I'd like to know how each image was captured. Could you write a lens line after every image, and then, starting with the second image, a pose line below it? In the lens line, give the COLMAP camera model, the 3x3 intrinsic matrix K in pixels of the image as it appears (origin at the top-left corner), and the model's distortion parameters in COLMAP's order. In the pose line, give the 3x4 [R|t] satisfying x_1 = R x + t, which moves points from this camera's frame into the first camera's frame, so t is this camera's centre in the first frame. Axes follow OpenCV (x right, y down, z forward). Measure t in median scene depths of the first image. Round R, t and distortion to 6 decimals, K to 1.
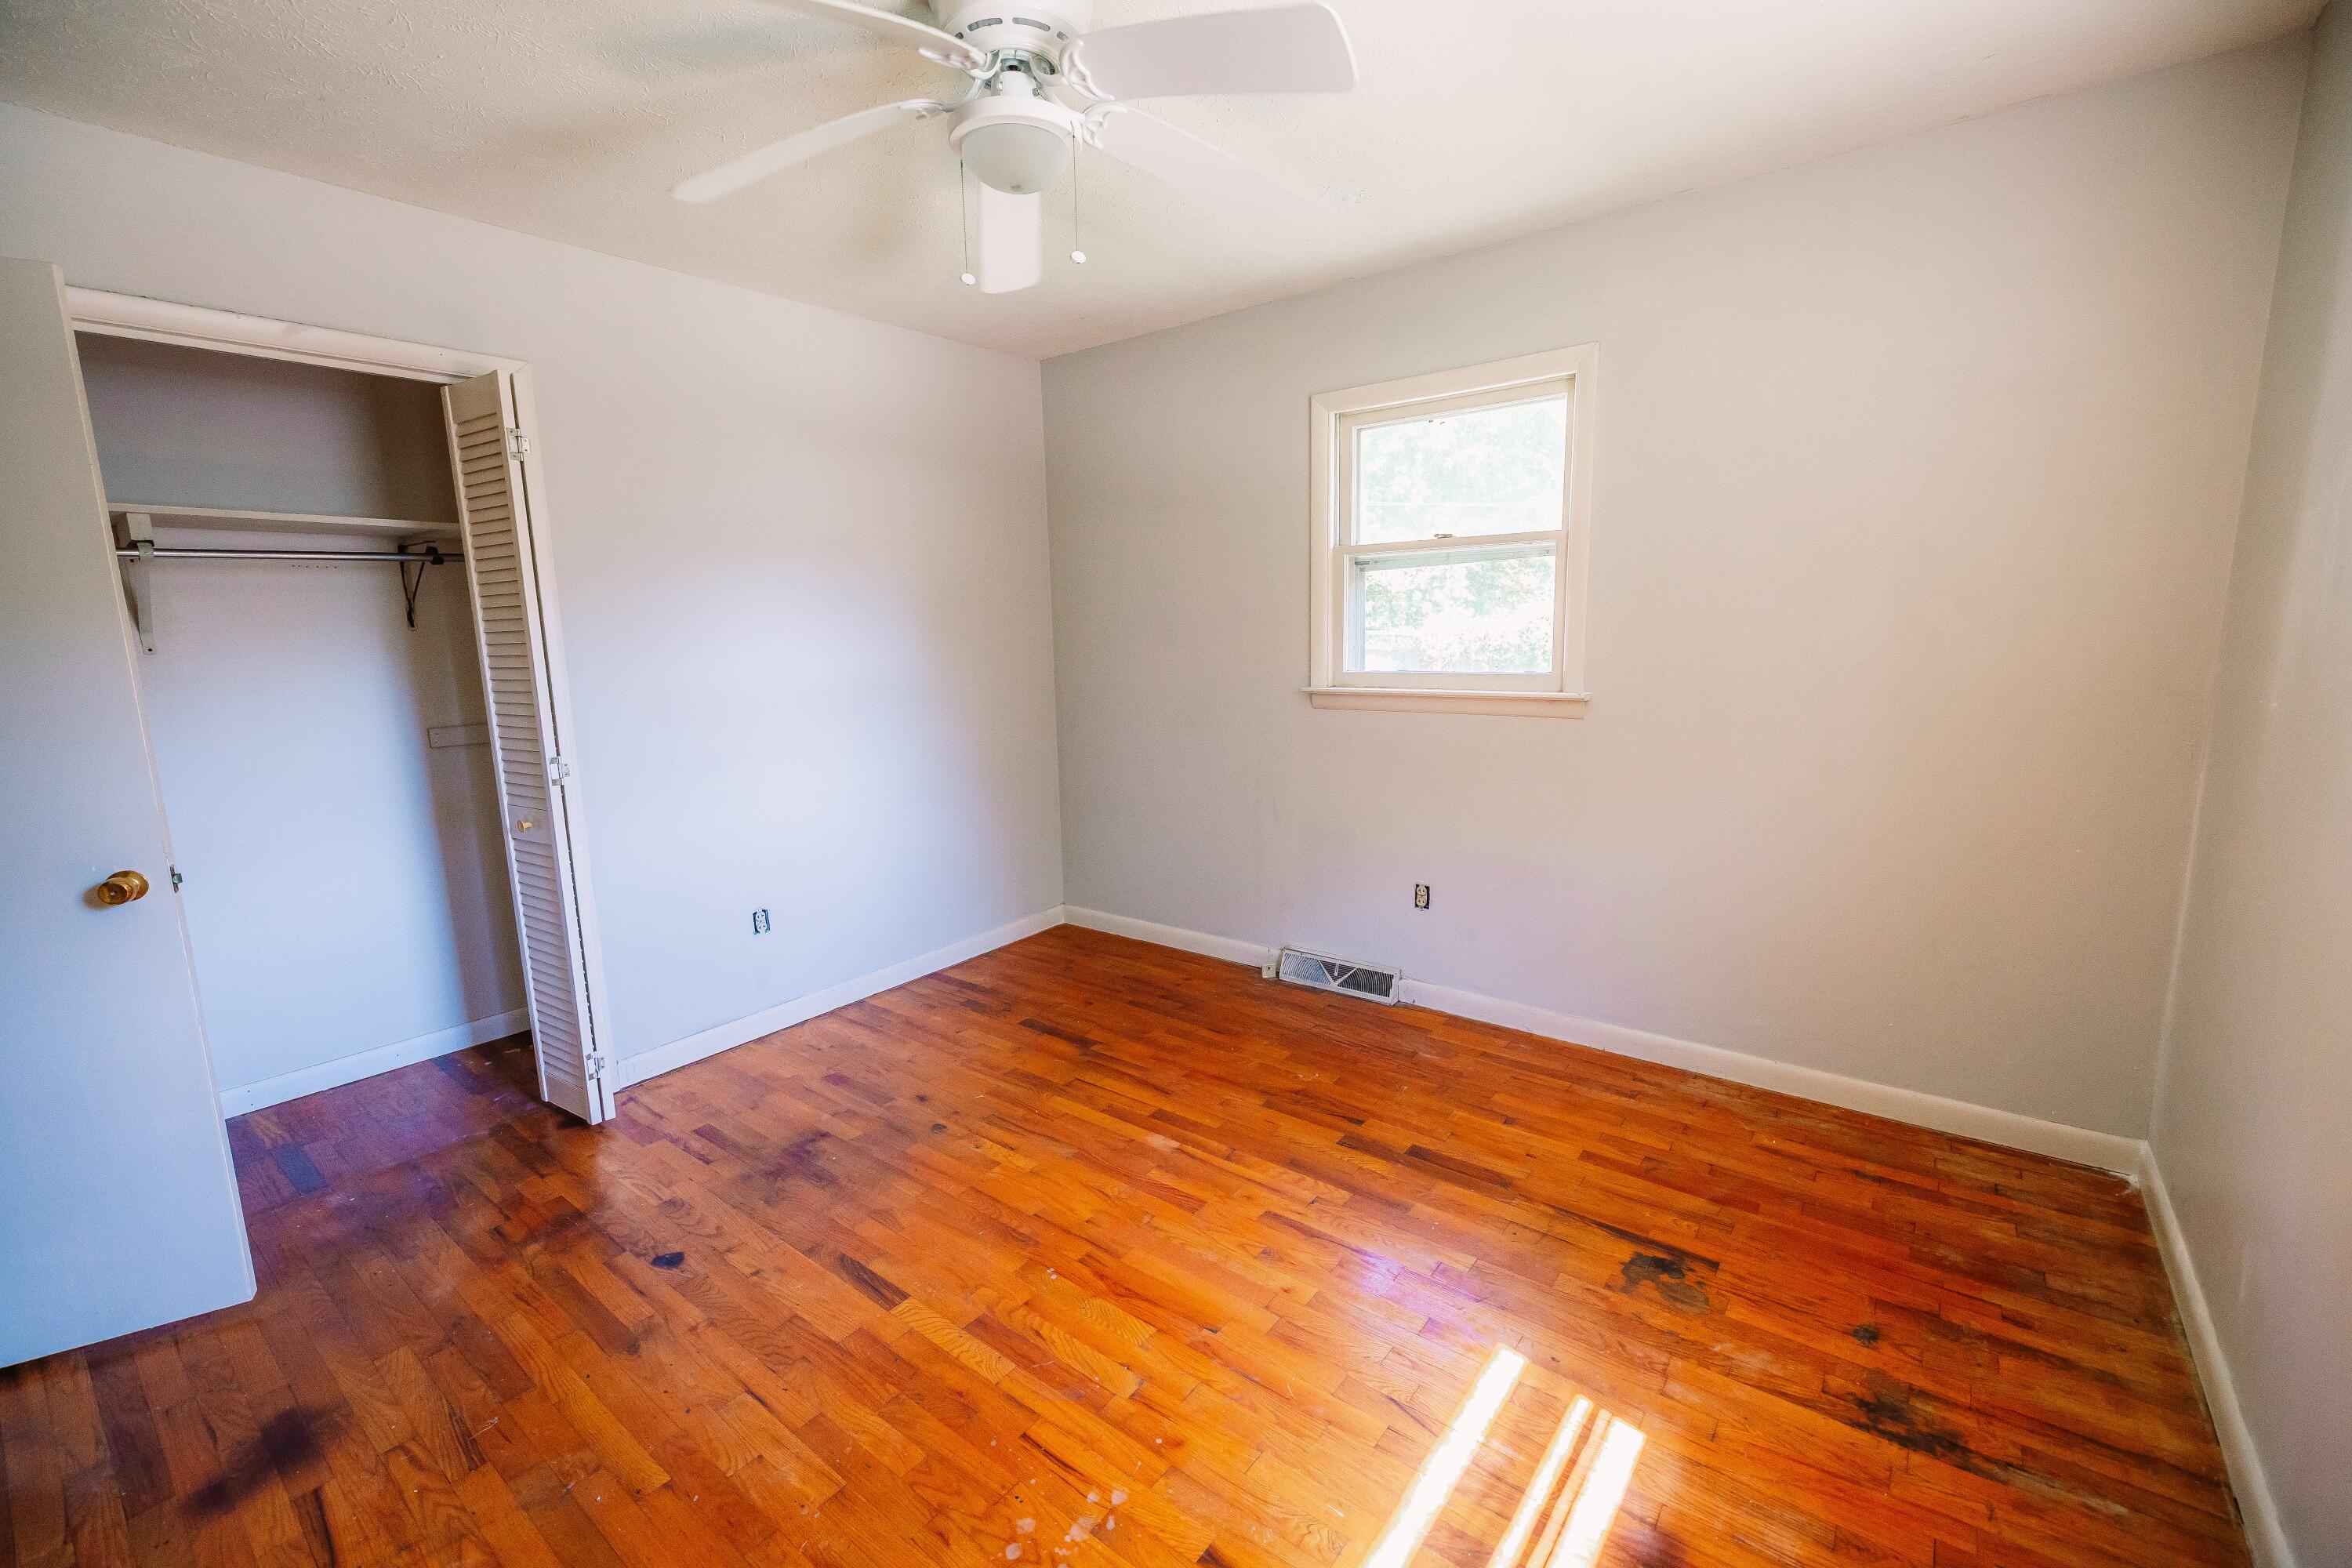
lens RADIAL K [[981.0, 0, 1166.0], [0, 981.0, 780.6], [0, 0, 1]] dist [0.000762, 0.000567]
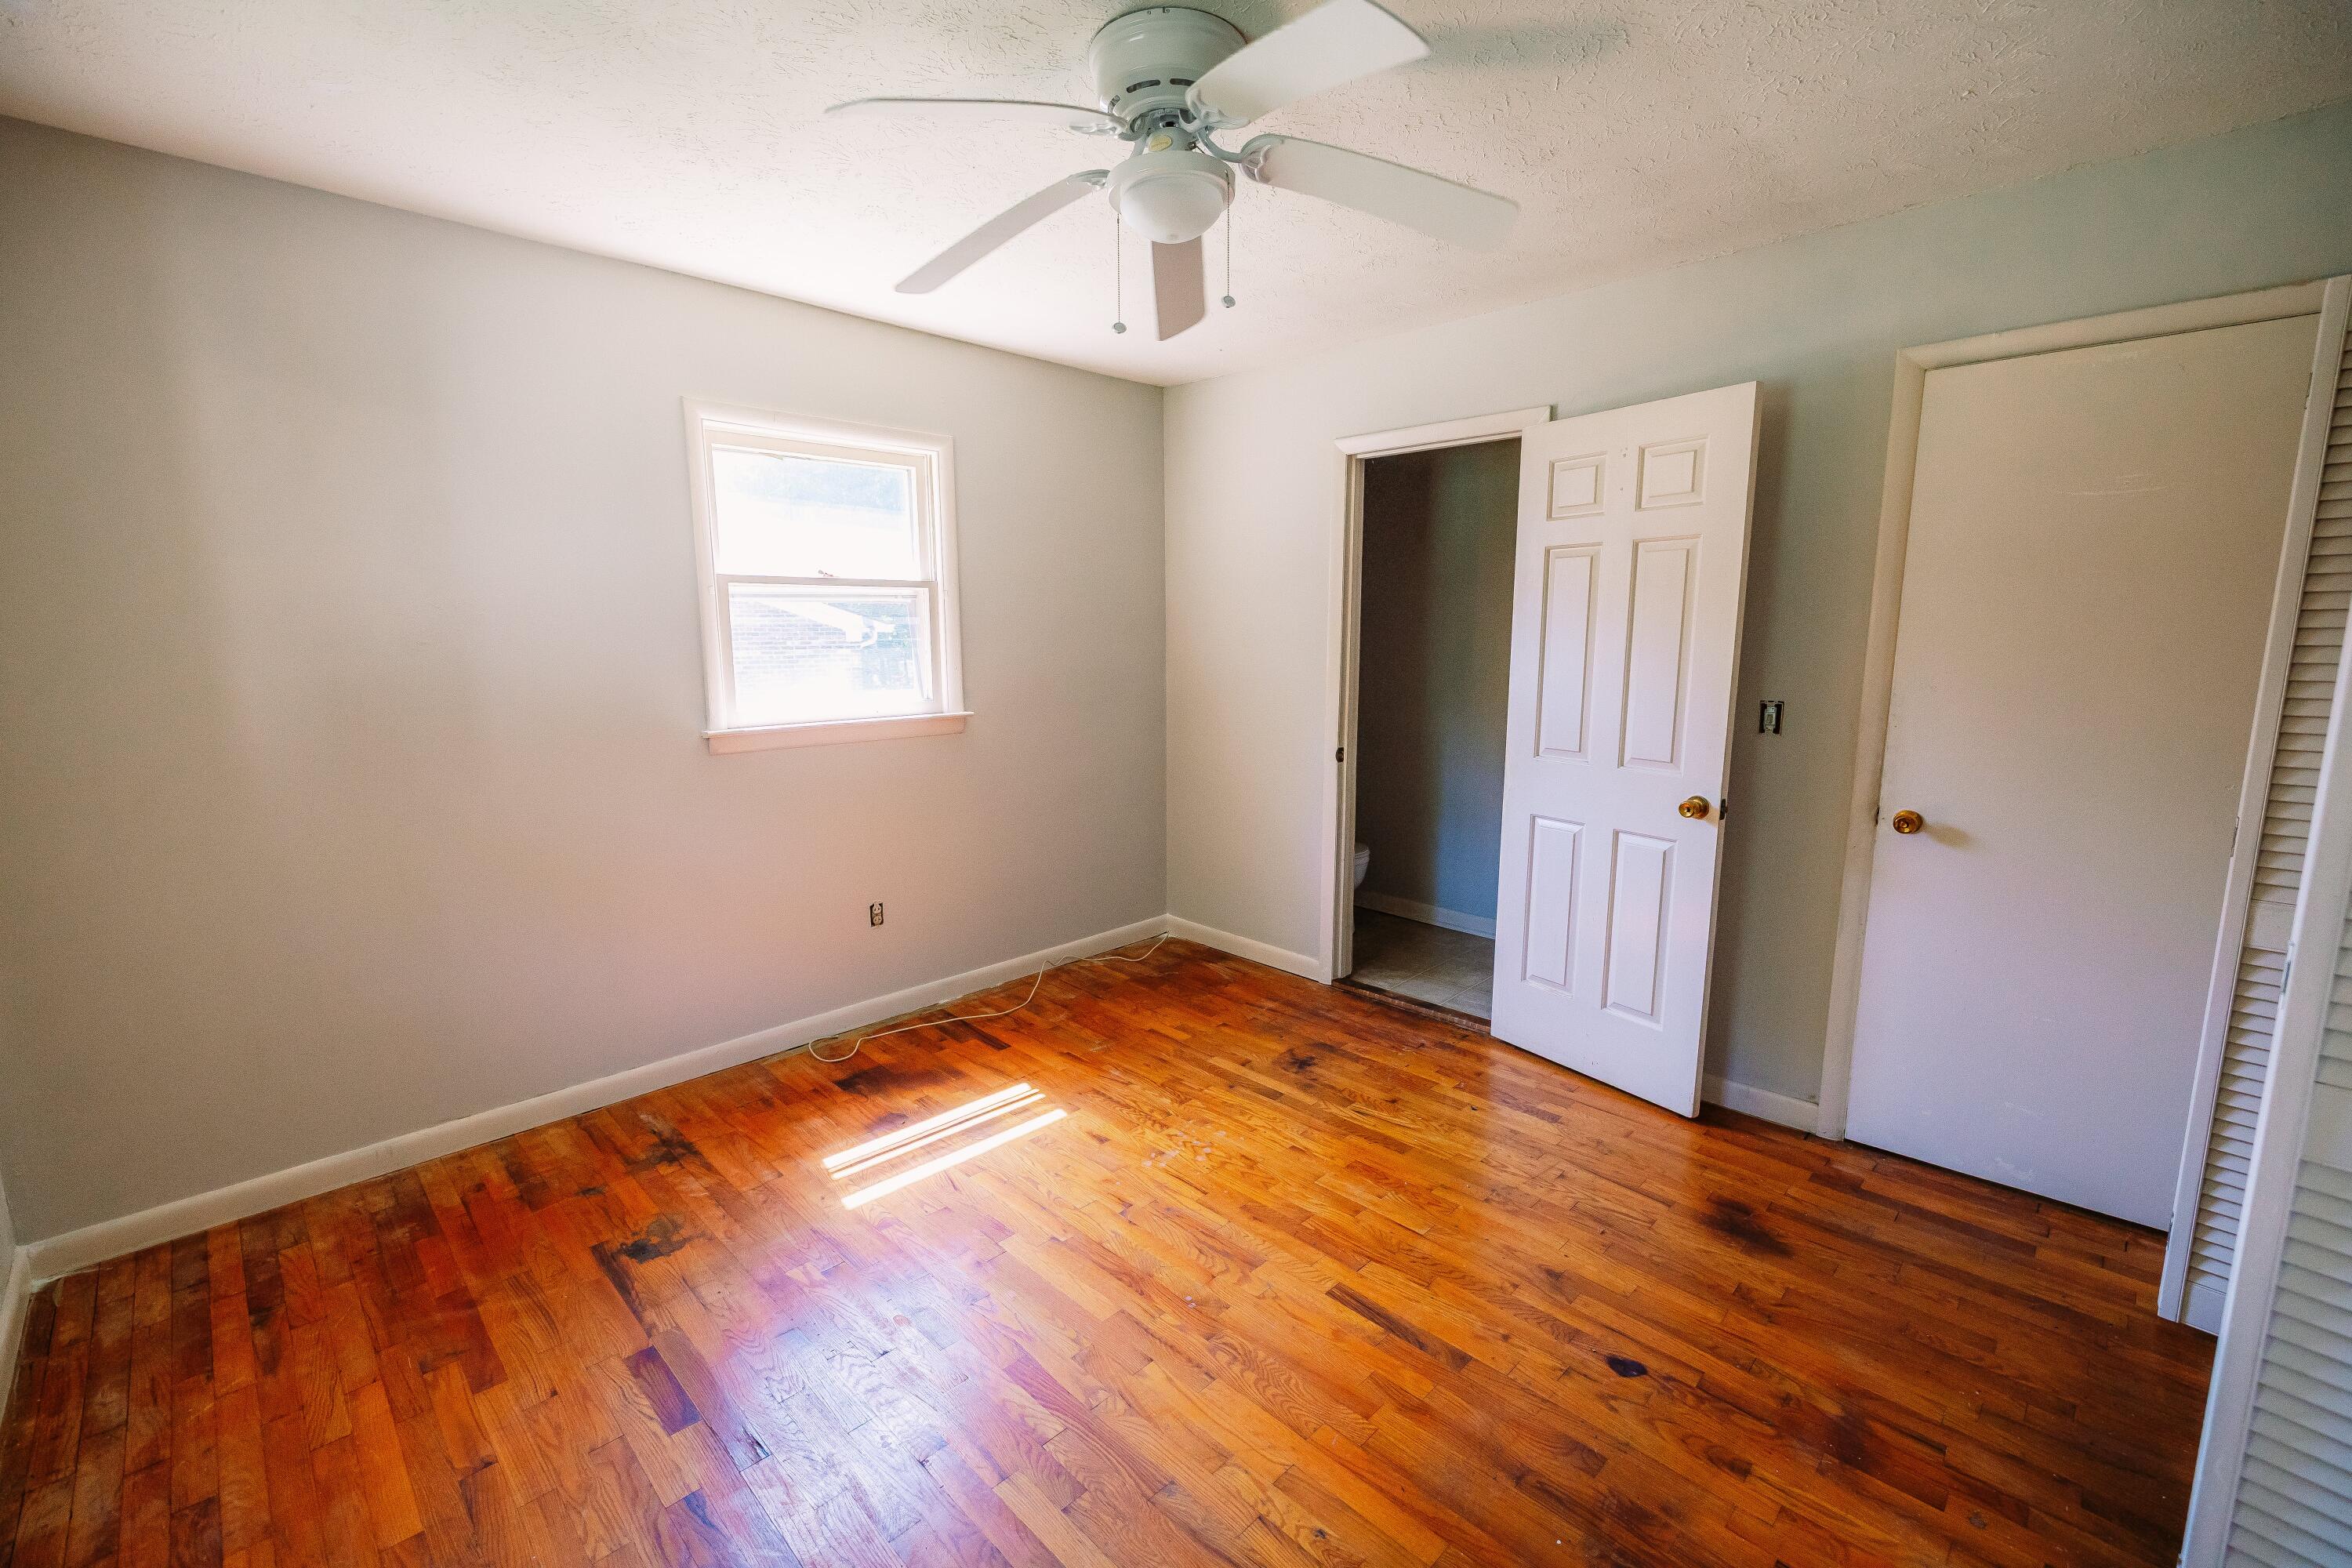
lens RADIAL K [[981.0, 0, 1163.2], [0, 981.0, 779.2], [0, 0, 1]] dist [0.000762, 0.000567]
pose [[-0.992019, 0.012879, 0.125433, -0.176912], [0.050639, 0.951716, 0.302776, -0.248419], [-0.115477, 0.306711, -0.944772, 1.430972]]
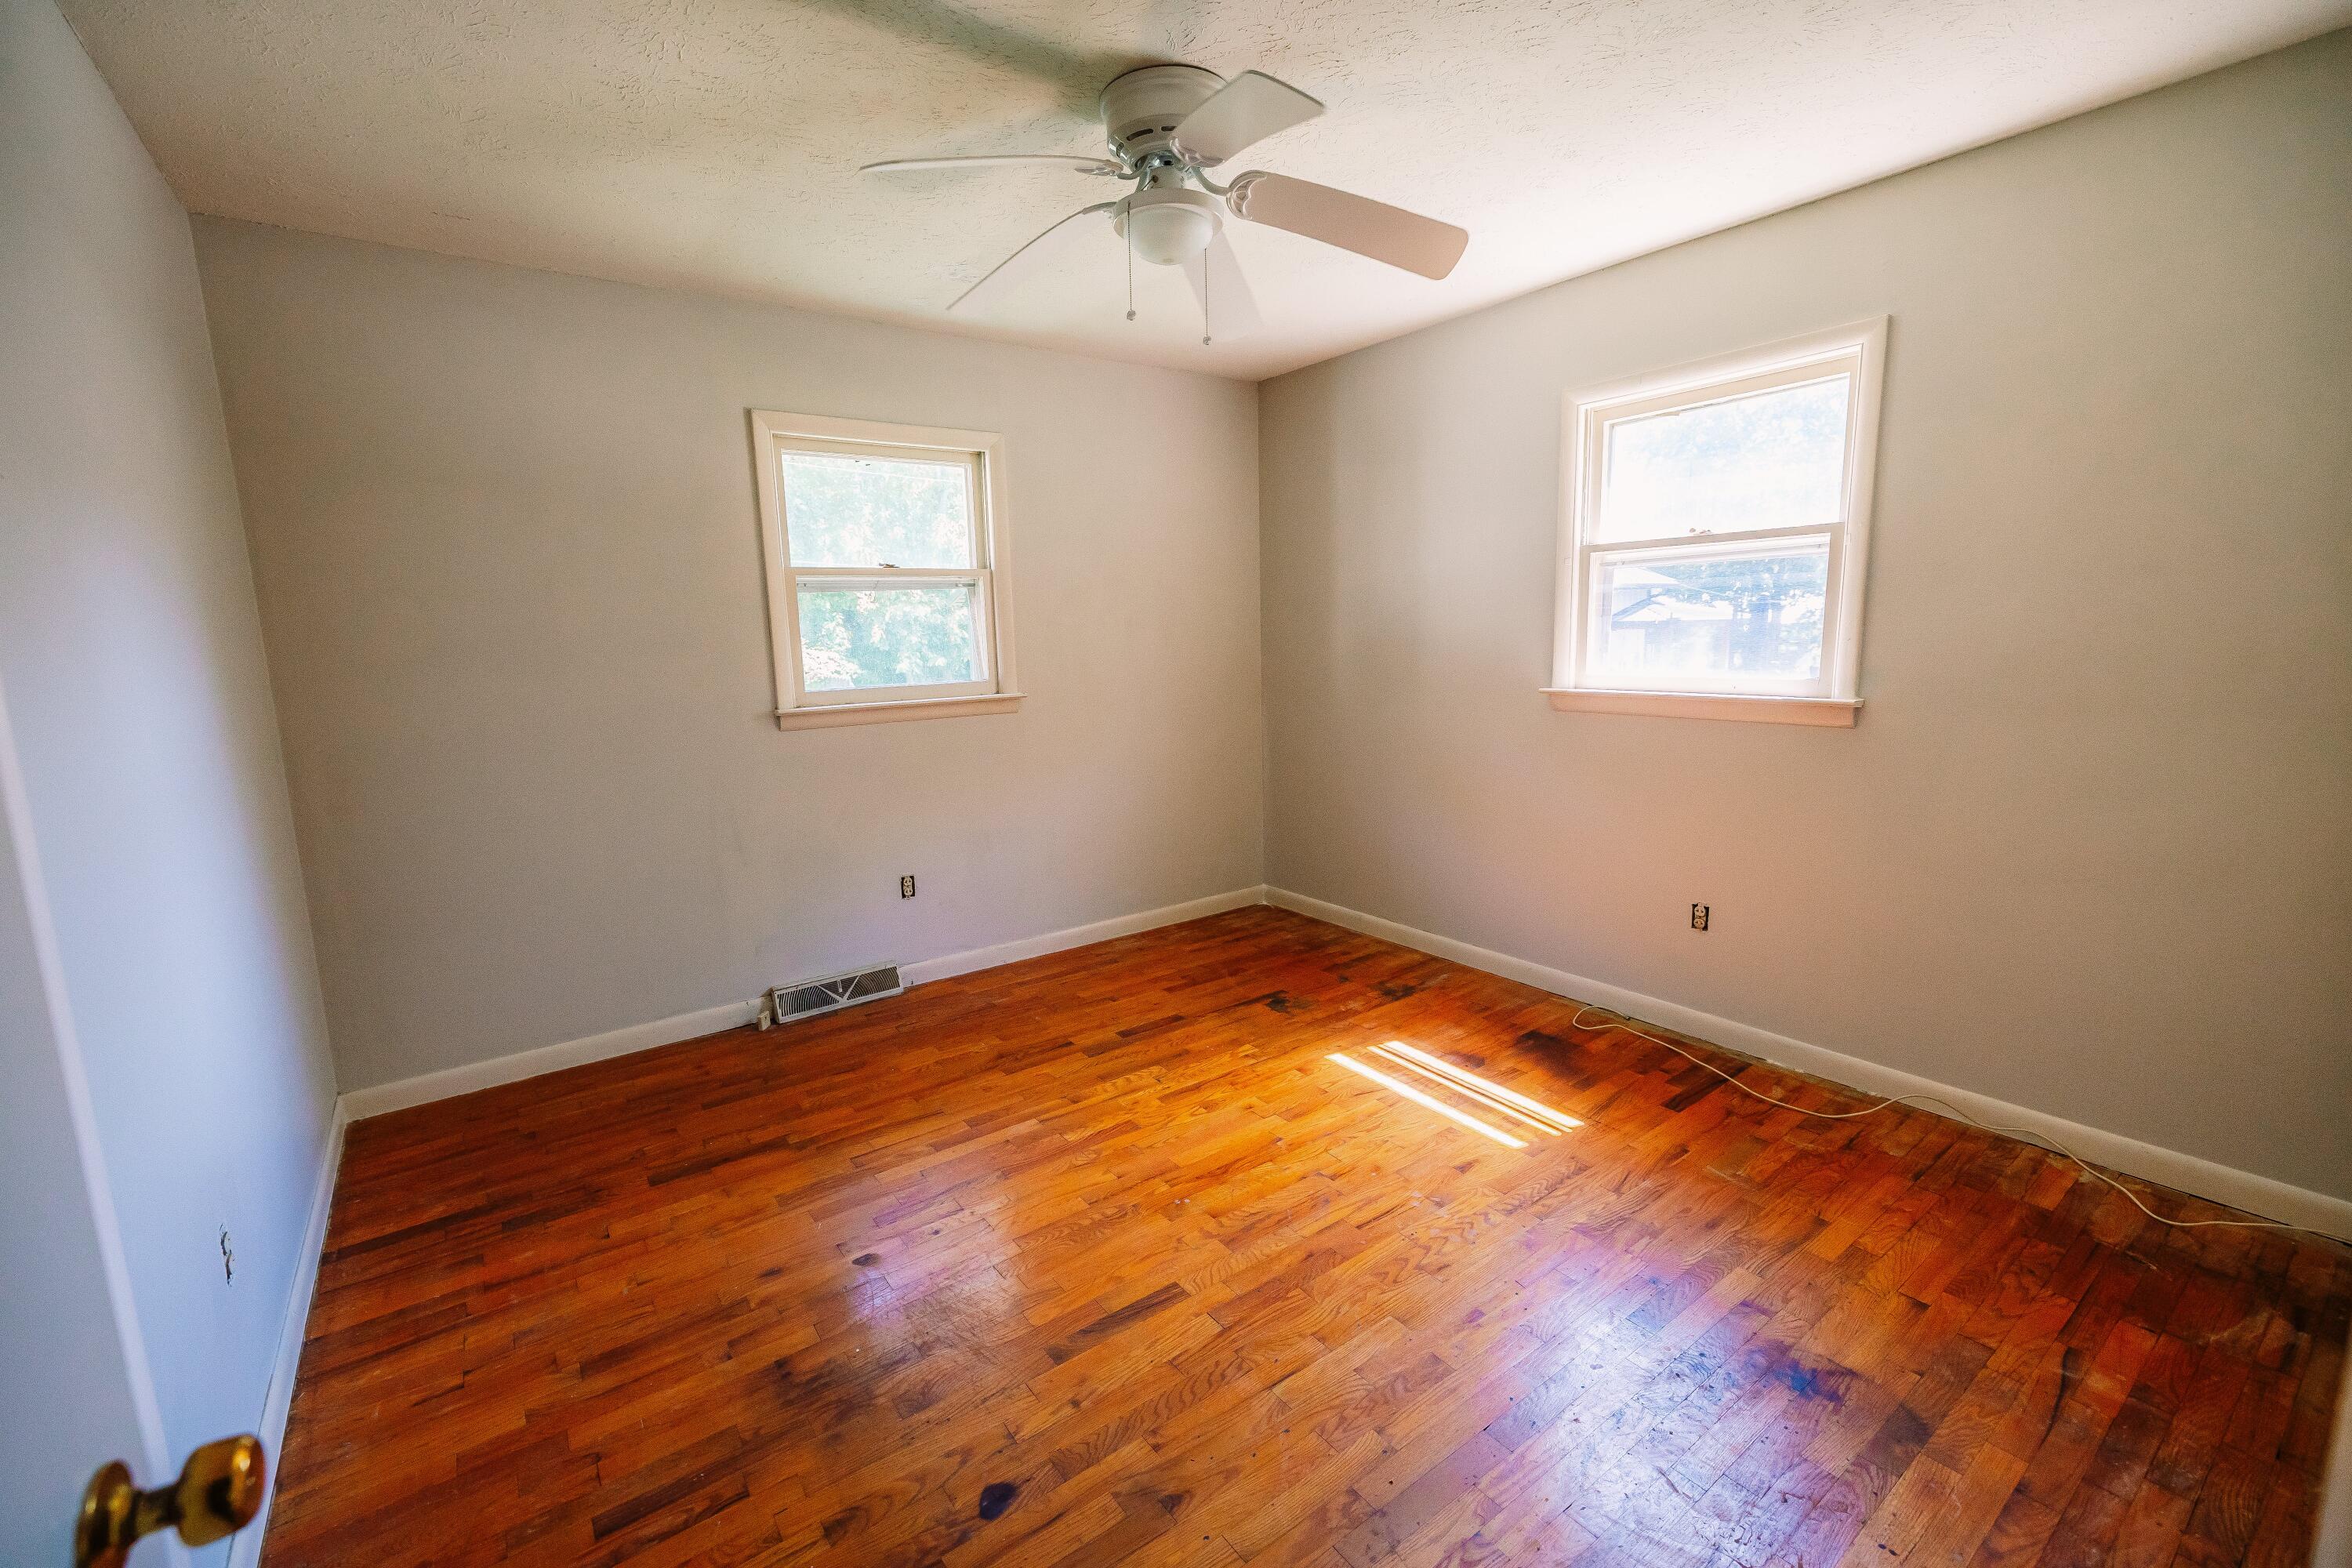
lens RADIAL K [[981.0, 0, 1154.1], [0, 981.0, 775.9], [0, 0, 1]] dist [0.000762, 0.000567]
pose [[0.280355, -0.127246, 0.951425, -0.910815], [0.173738, 0.981531, 0.080077, -0.059215], [-0.944043, 0.142848, 0.297284, 0.500535]]
